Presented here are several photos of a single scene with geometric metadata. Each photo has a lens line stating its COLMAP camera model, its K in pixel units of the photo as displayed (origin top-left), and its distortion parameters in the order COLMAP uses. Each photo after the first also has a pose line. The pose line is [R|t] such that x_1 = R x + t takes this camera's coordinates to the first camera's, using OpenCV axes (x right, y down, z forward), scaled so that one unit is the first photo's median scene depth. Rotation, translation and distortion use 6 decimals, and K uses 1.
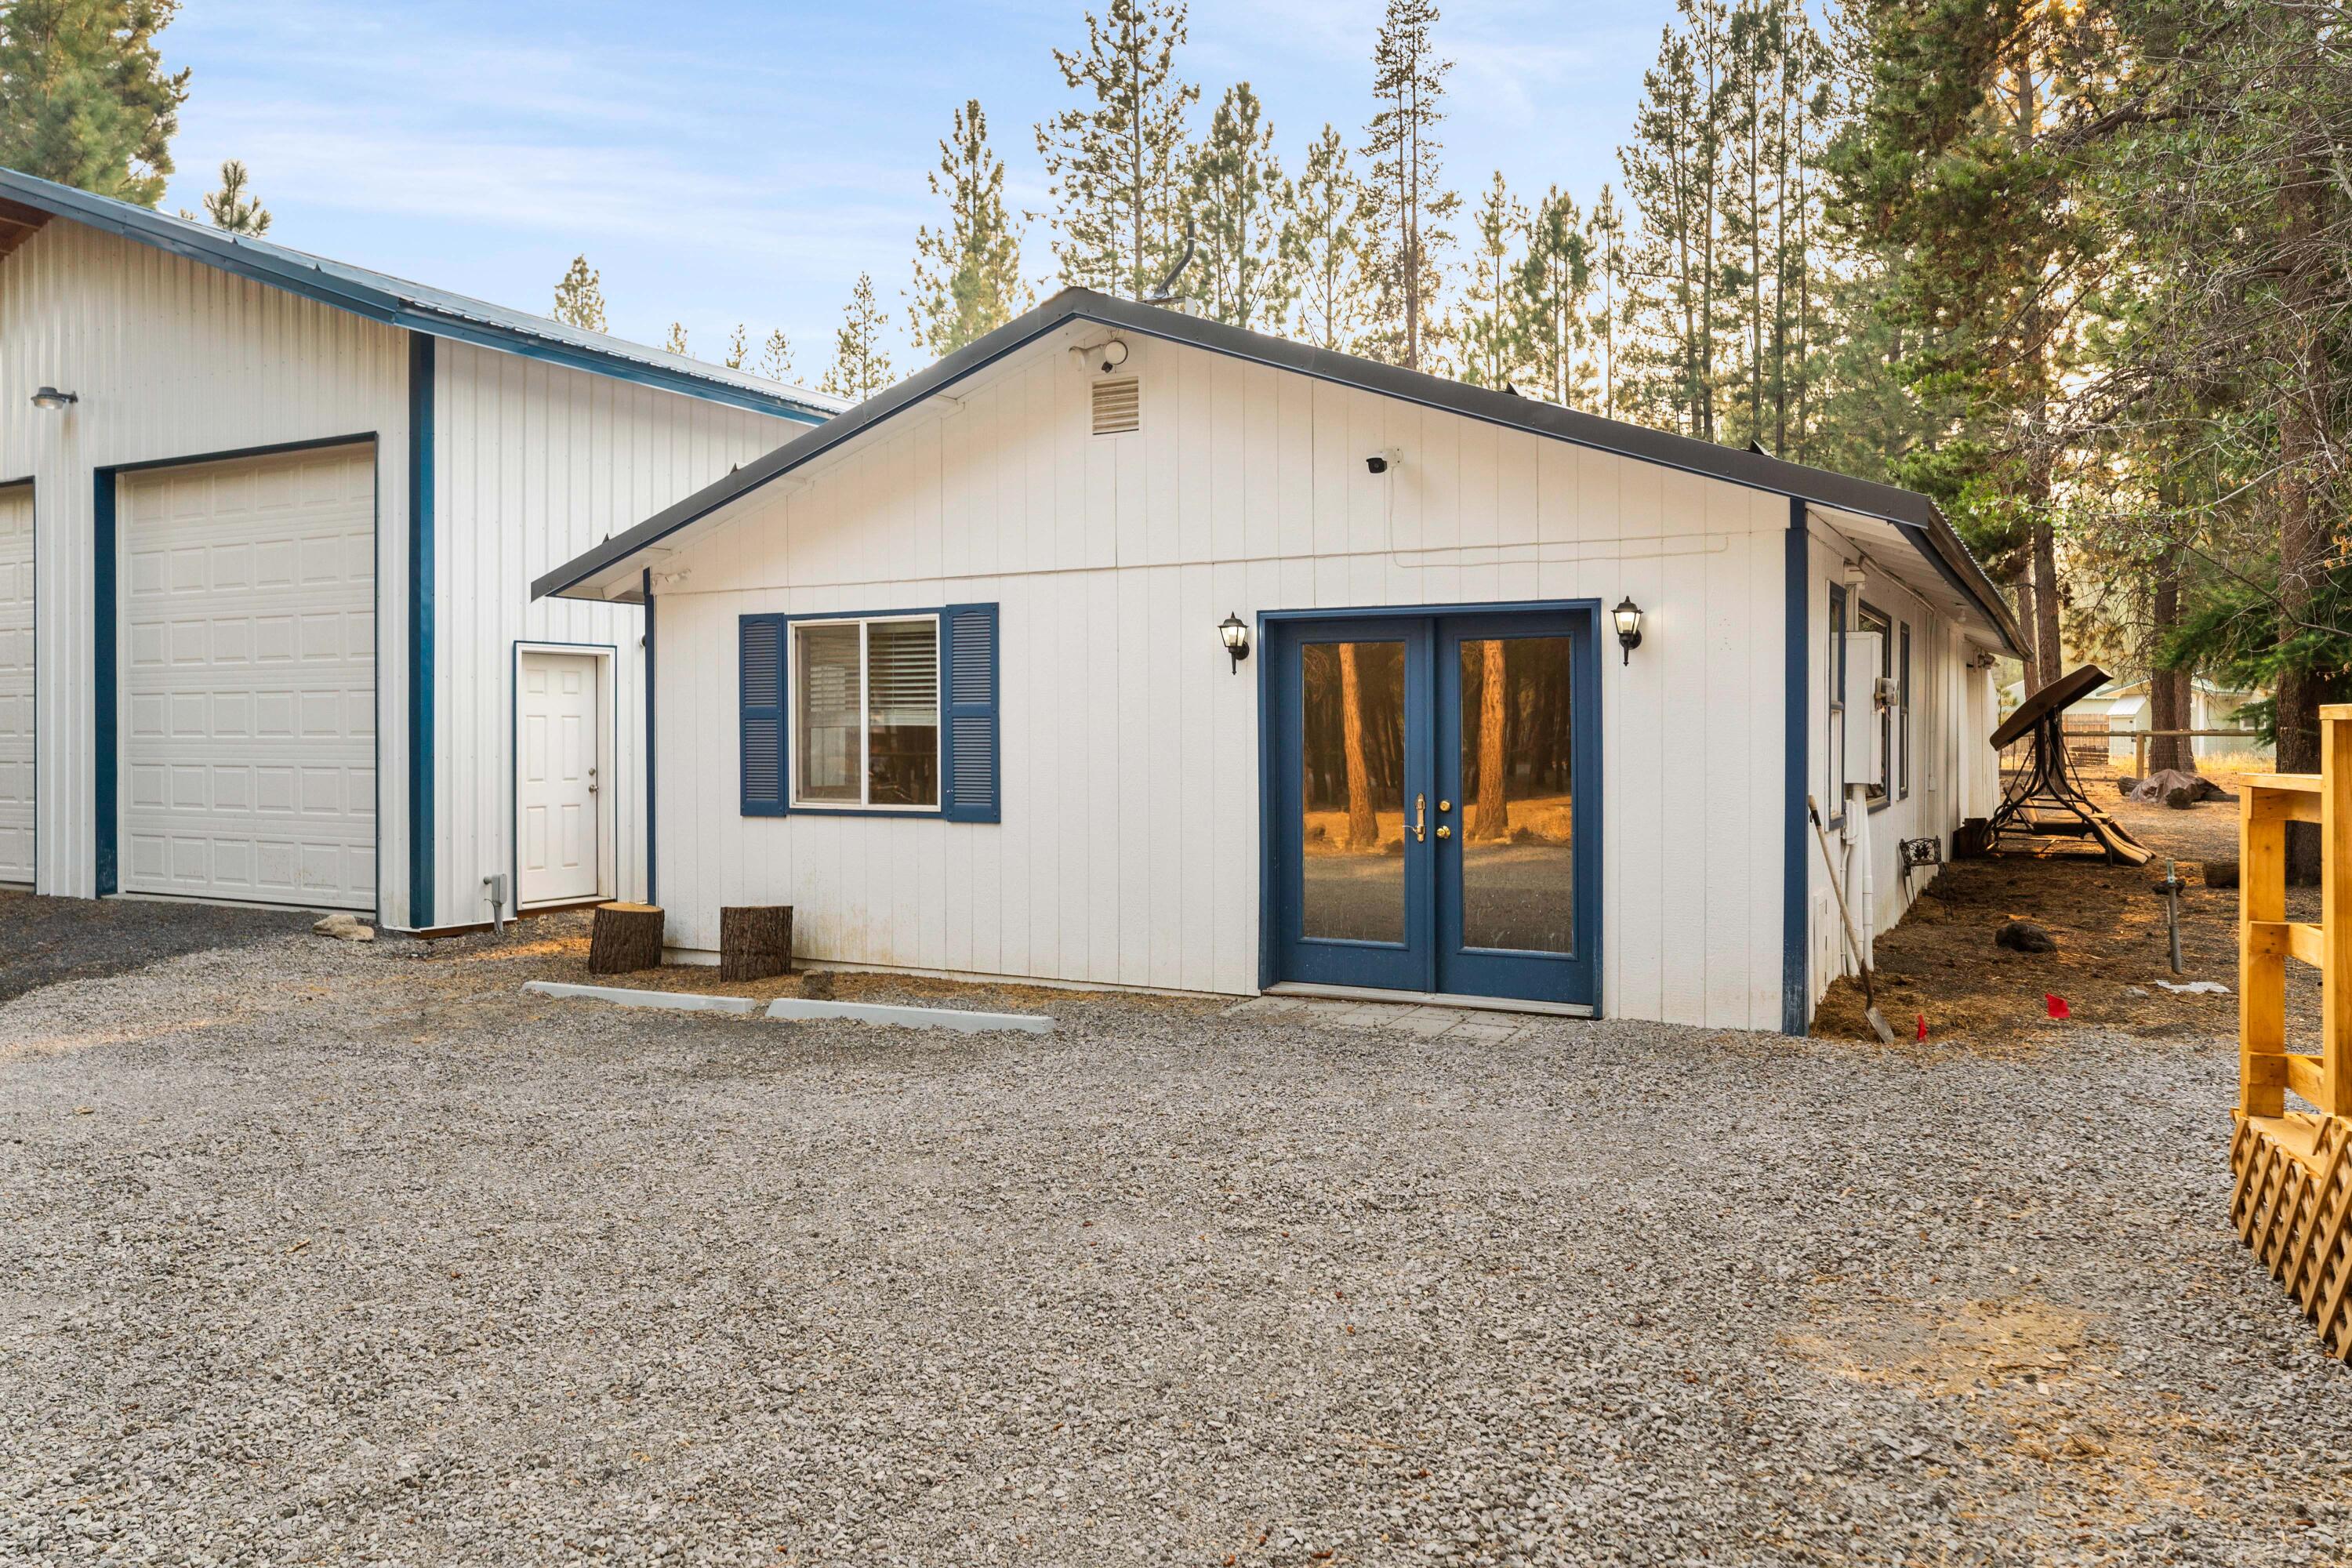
lens RADIAL K [[1634.8, 0, 1236.8], [0, 1634.8, 747.8], [0, 0, 1]] dist [-0.018958, 0.008999]
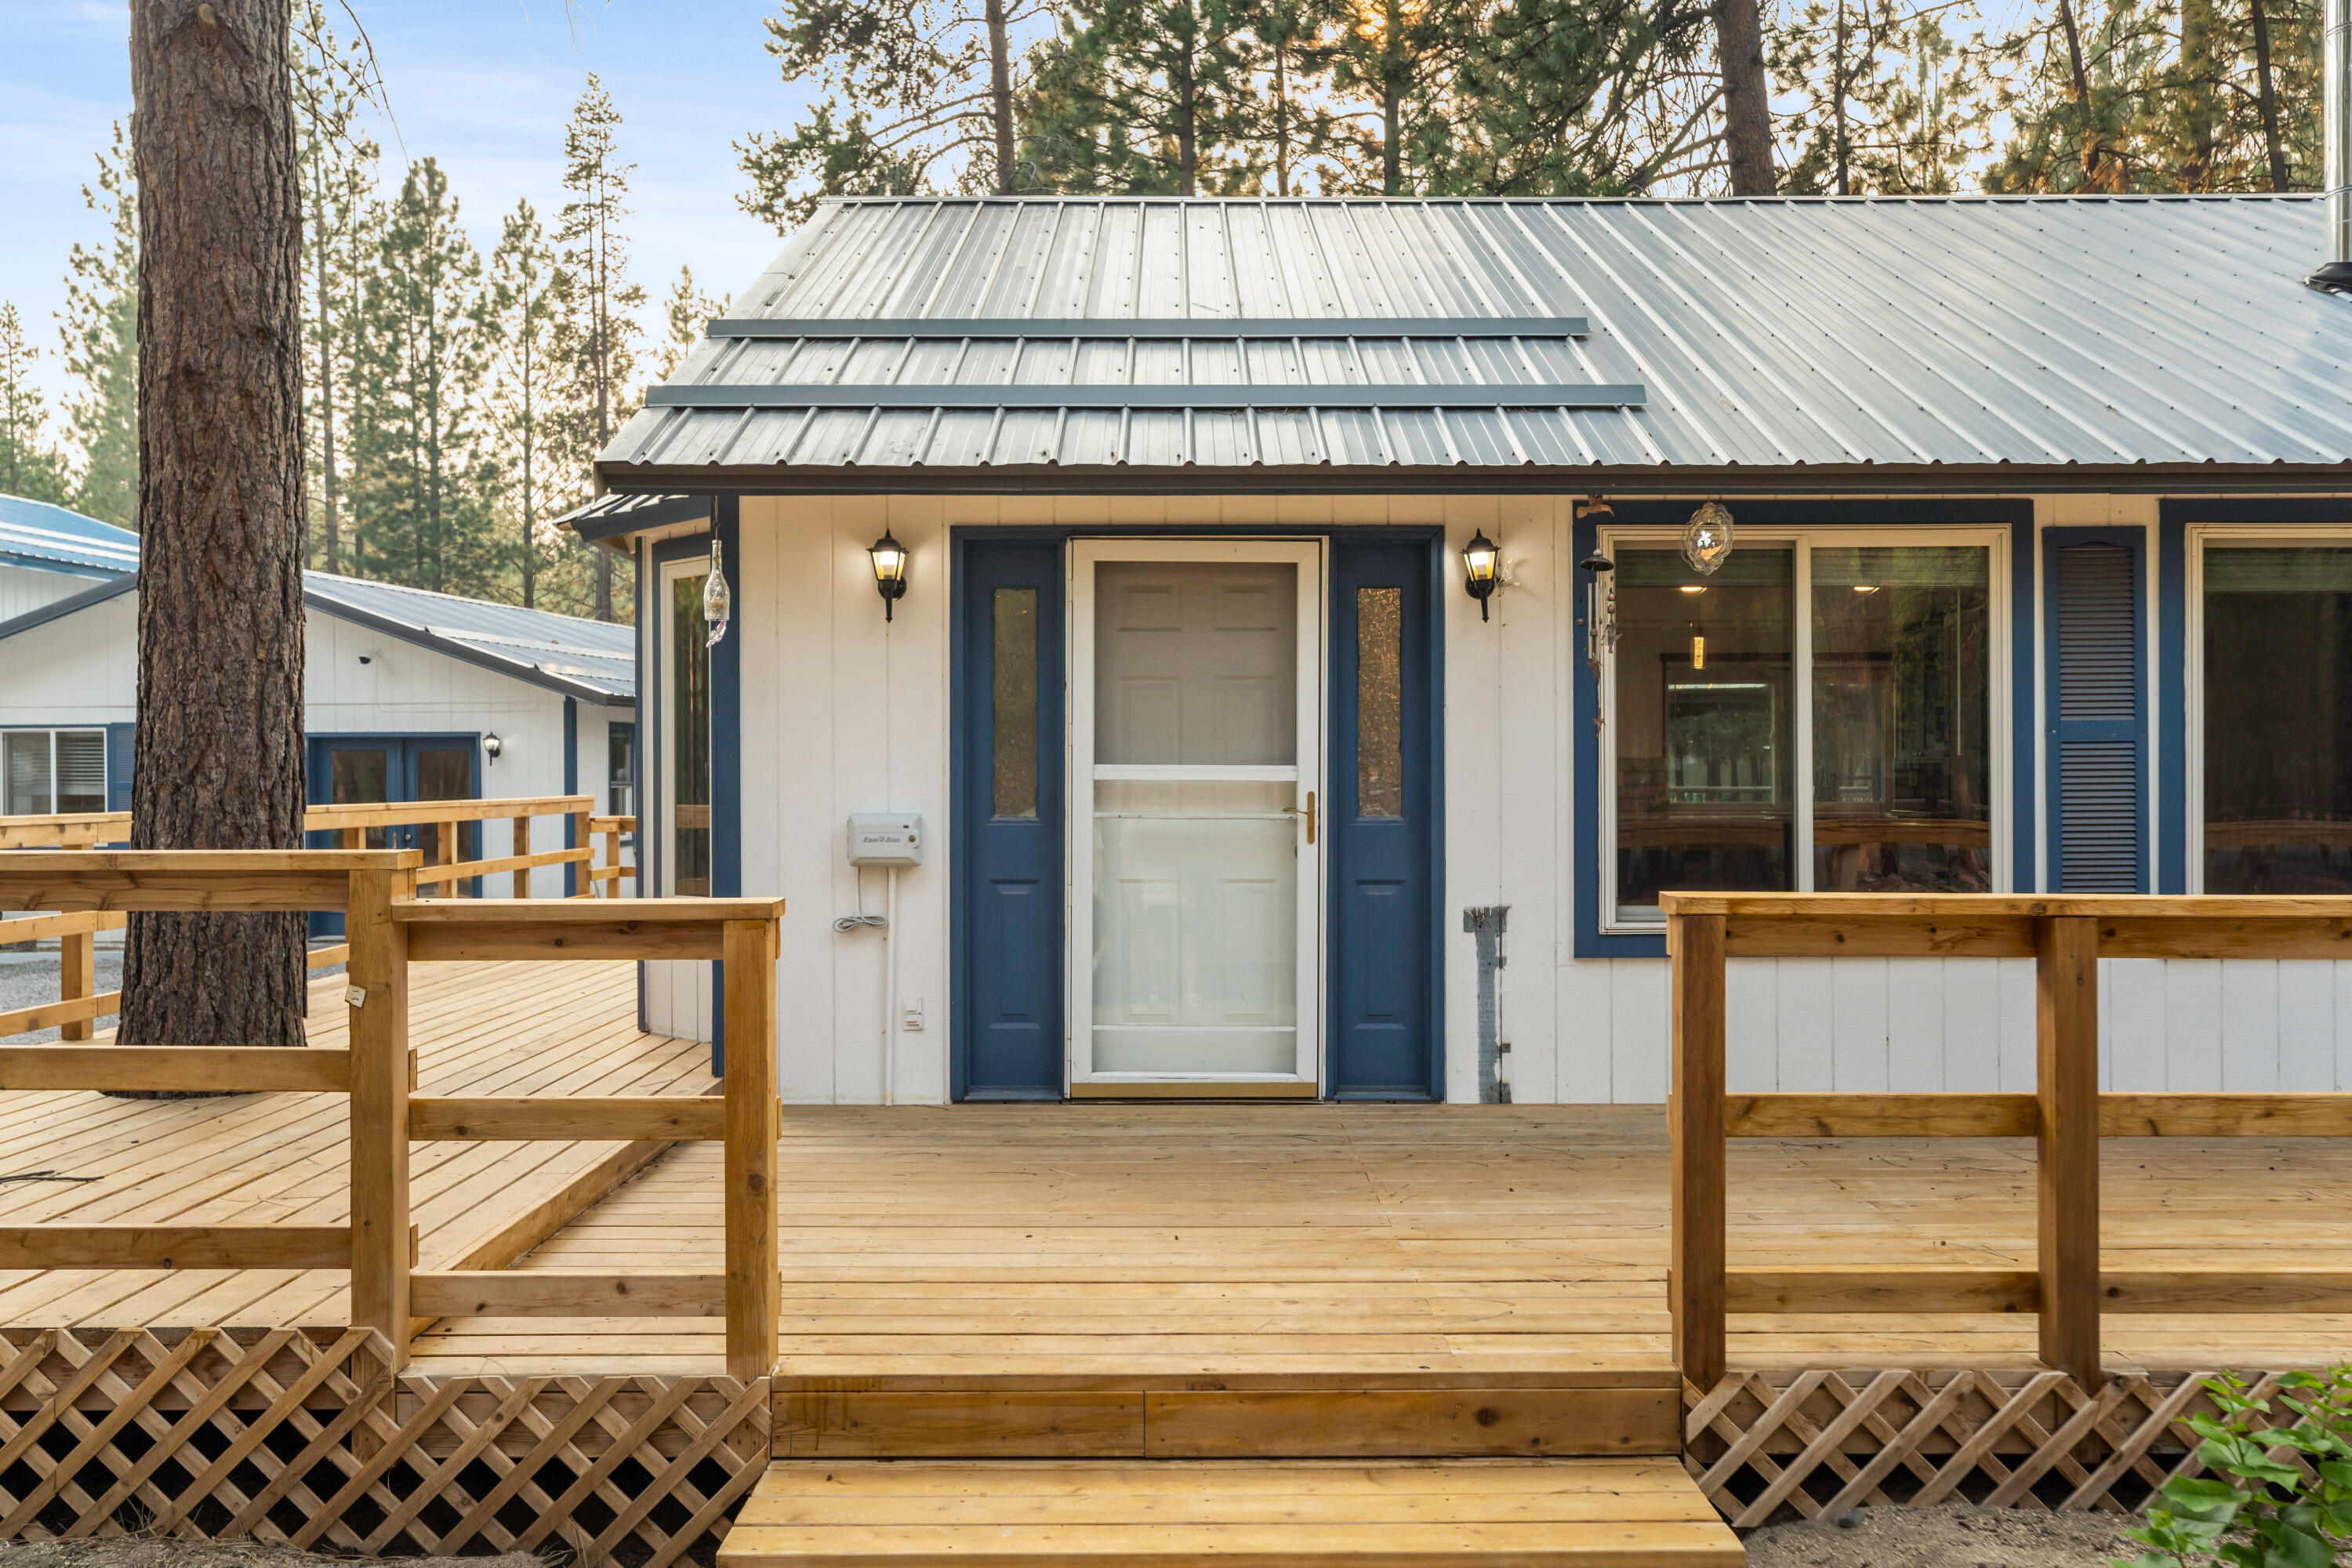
lens RADIAL K [[1856.3, 0, 1278.9], [0, 1856.3, 823.0], [0, 0, 1]] dist [-0.003131, -0.017368]
pose [[0.926867, -0.015112, 0.375087, 0.057485], [0.007137, 0.999718, 0.022640, -0.004856], [-0.375323, -0.018307, 0.926713, -0.315813]]
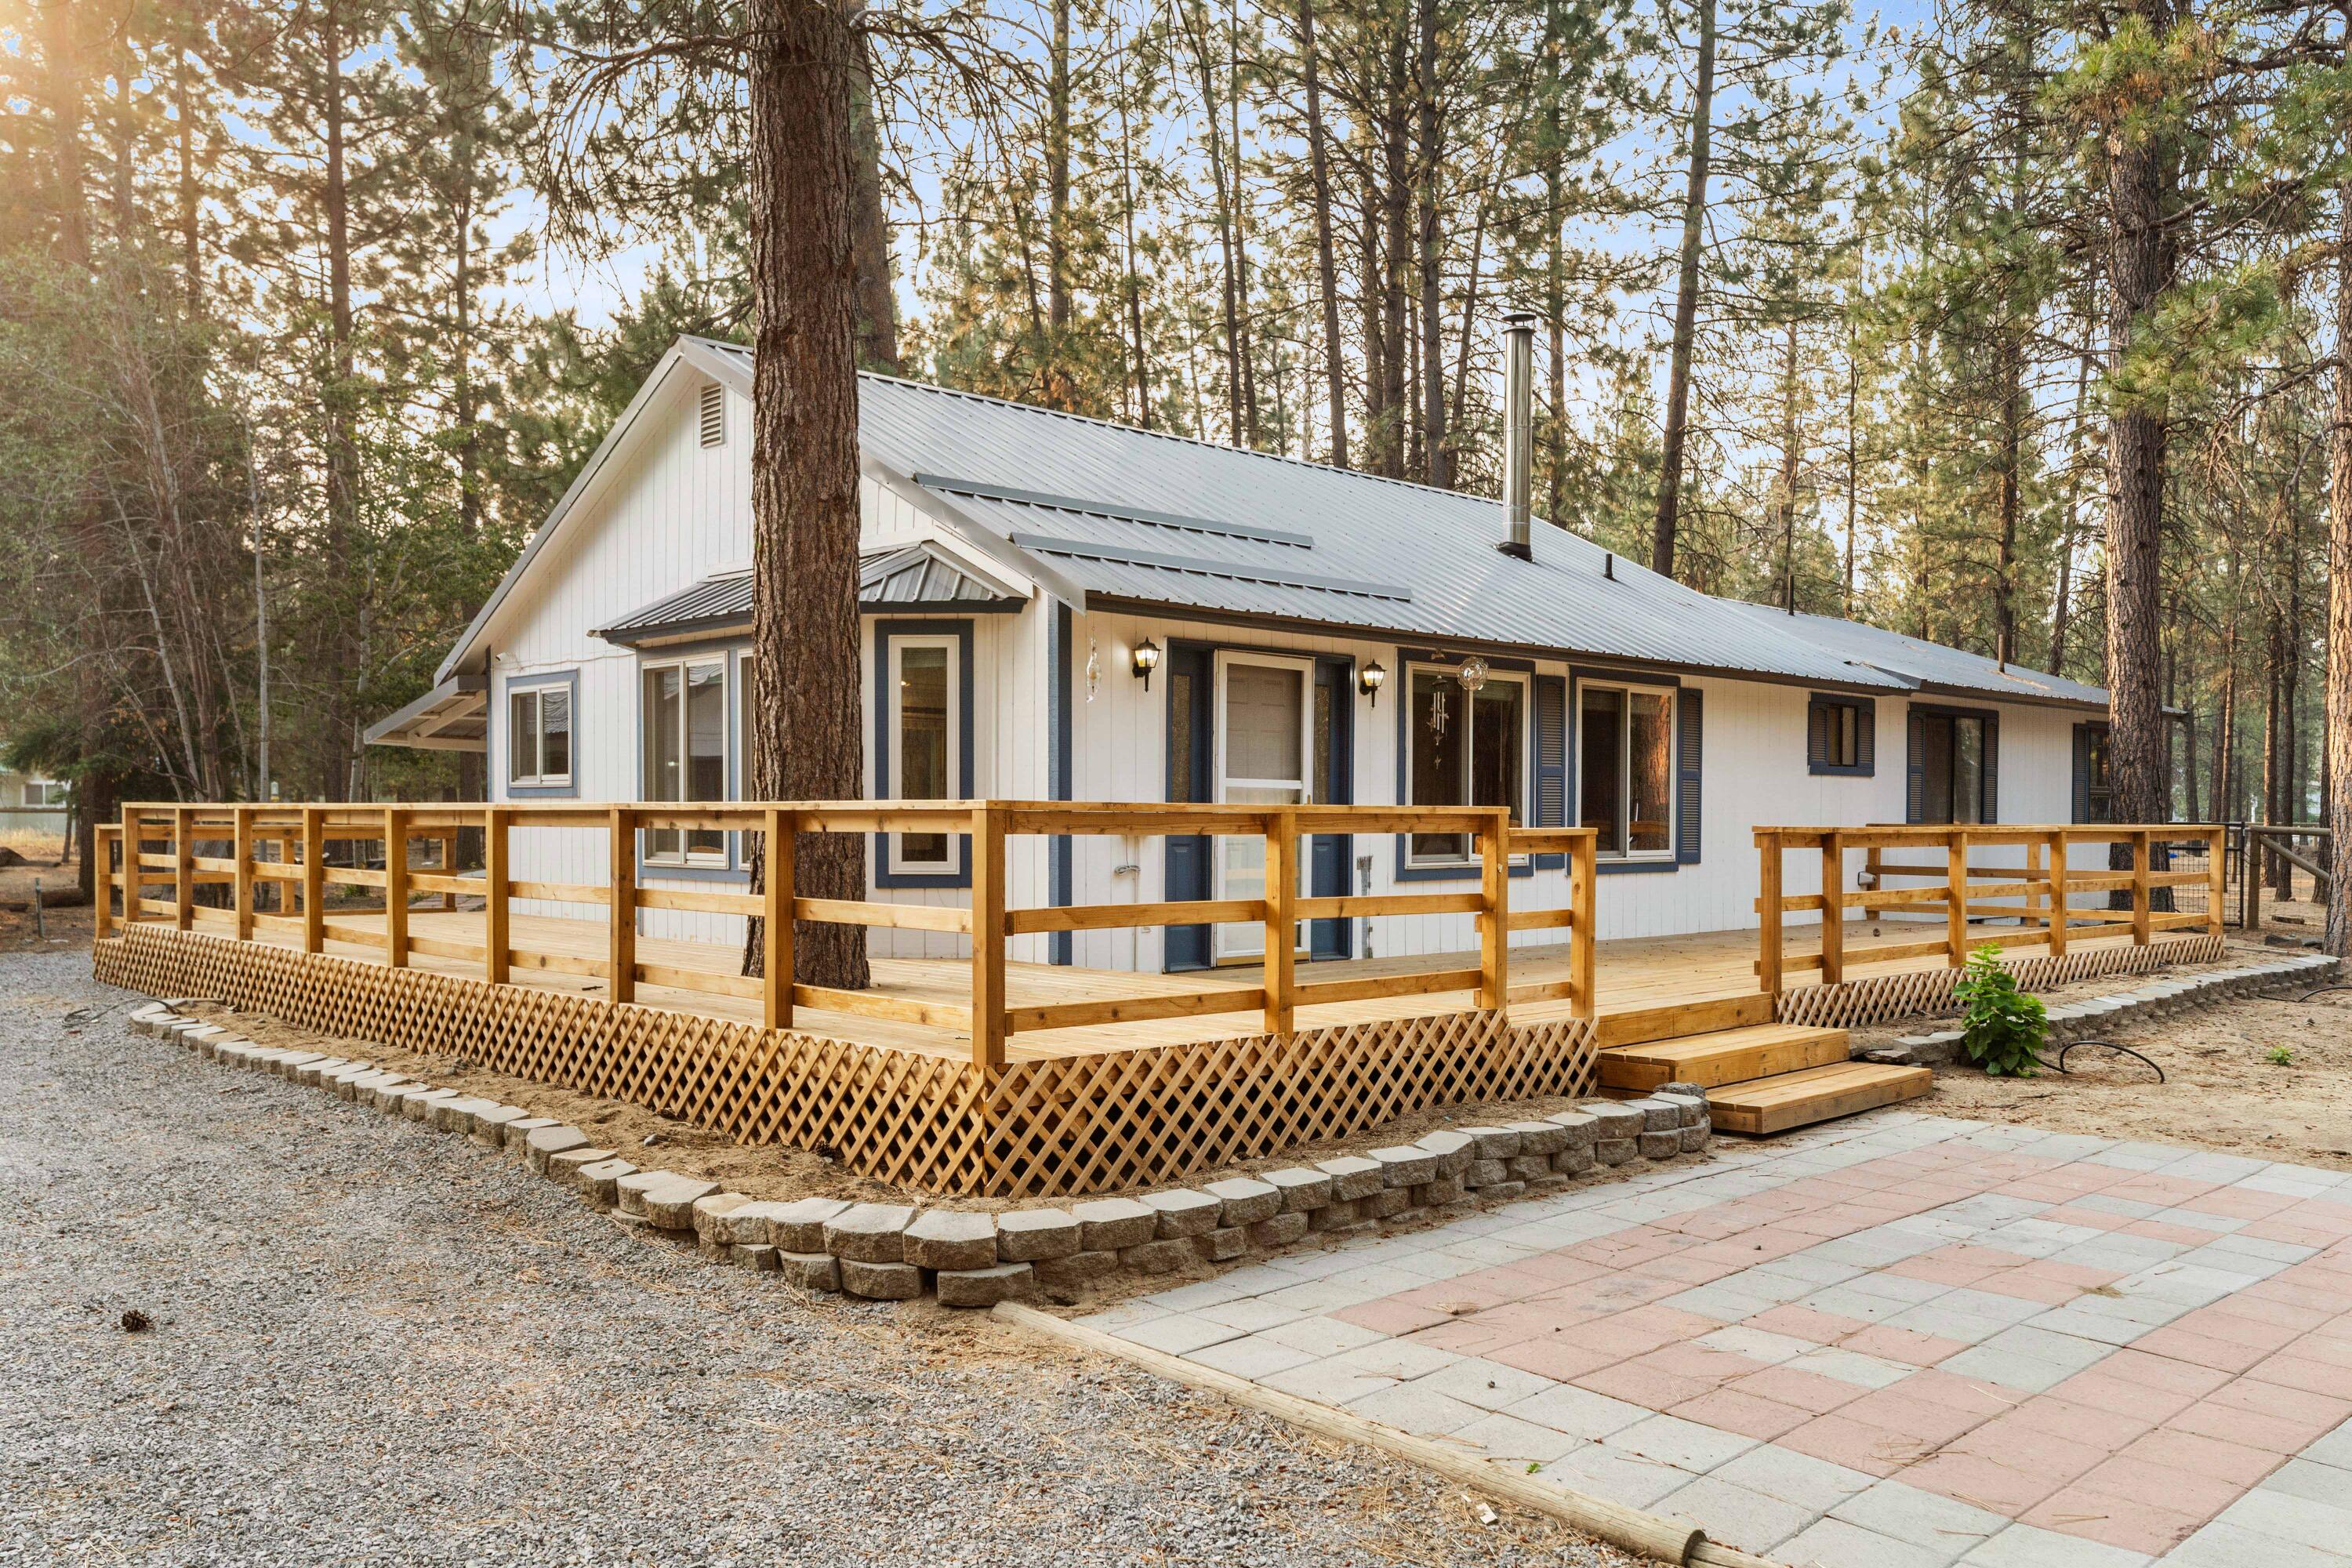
lens RADIAL K [[1787.7, 0, 1169.0], [0, 1787.7, 808.8], [0, 0, 1]] dist [-0.003417, -0.000713]
pose [[0.420912, 0.001689, 0.907100, -0.179262], [0.001248, 0.999996, -0.002440, -0.000336], [-0.907101, 0.002159, 0.420908, -0.261095]]
